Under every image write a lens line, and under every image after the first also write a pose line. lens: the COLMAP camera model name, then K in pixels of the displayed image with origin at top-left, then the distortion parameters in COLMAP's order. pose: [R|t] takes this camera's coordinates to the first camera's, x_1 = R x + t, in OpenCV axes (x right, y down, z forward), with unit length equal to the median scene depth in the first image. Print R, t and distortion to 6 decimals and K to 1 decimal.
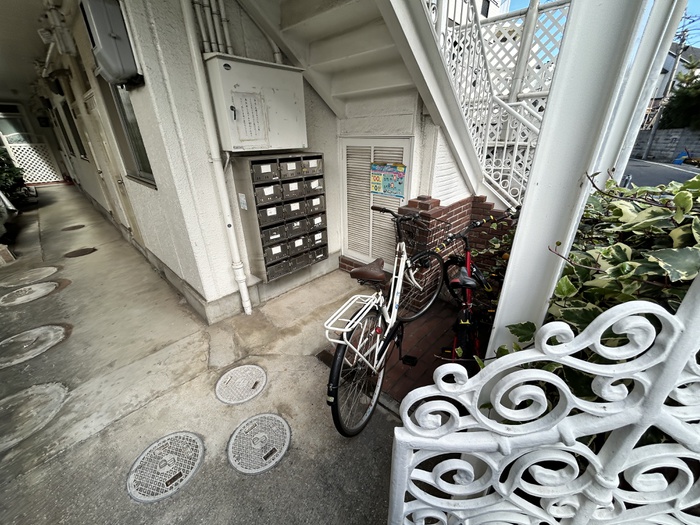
lens RADIAL K [[281.6, 0, 350.0], [0, 281.6, 262.5], [0, 0, 1]] dist [-0.001188, 0.000297]
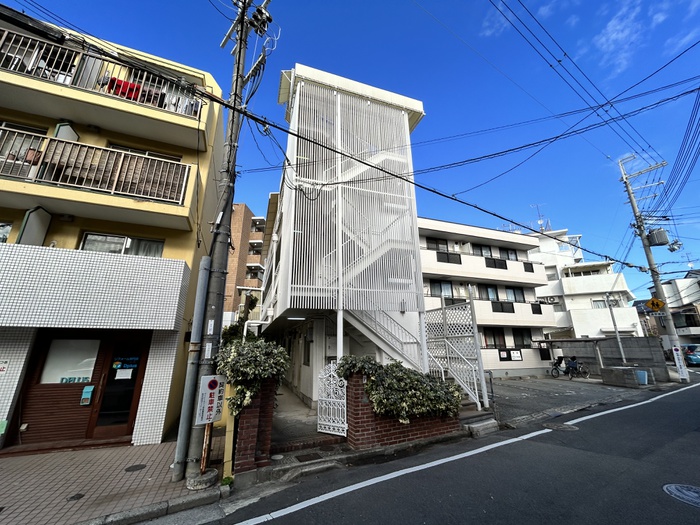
lens RADIAL K [[281.6, 0, 350.0], [0, 281.6, 262.5], [0, 0, 1]] dist [-0.001188, 0.000297]
pose [[0.894689, -0.121770, -0.429772, 1.453660], [-0.189756, 0.767389, -0.612460, 0.812832], [0.404382, 0.629513, 0.663468, -1.968374]]
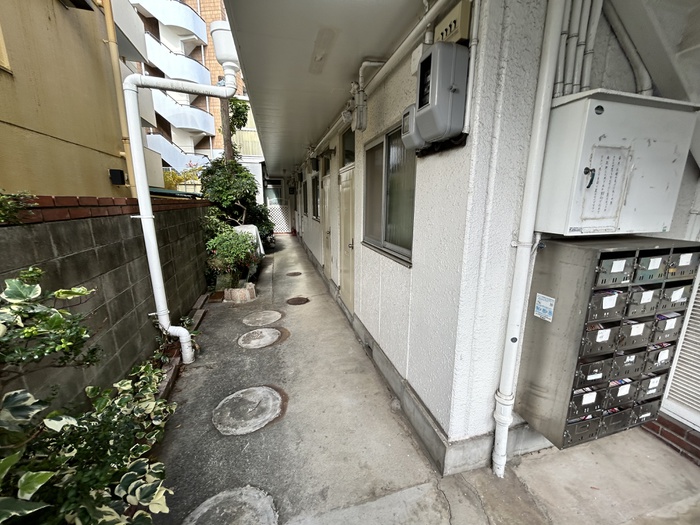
lens RADIAL K [[281.6, 0, 350.0], [0, 281.6, 262.5], [0, 0, 1]] dist [-0.001188, 0.000297]
pose [[0.851411, 0.125807, -0.509187, -0.383904], [-0.229431, 0.962333, -0.145863, -0.104867], [0.471657, 0.241012, 0.848206, 0.201185]]
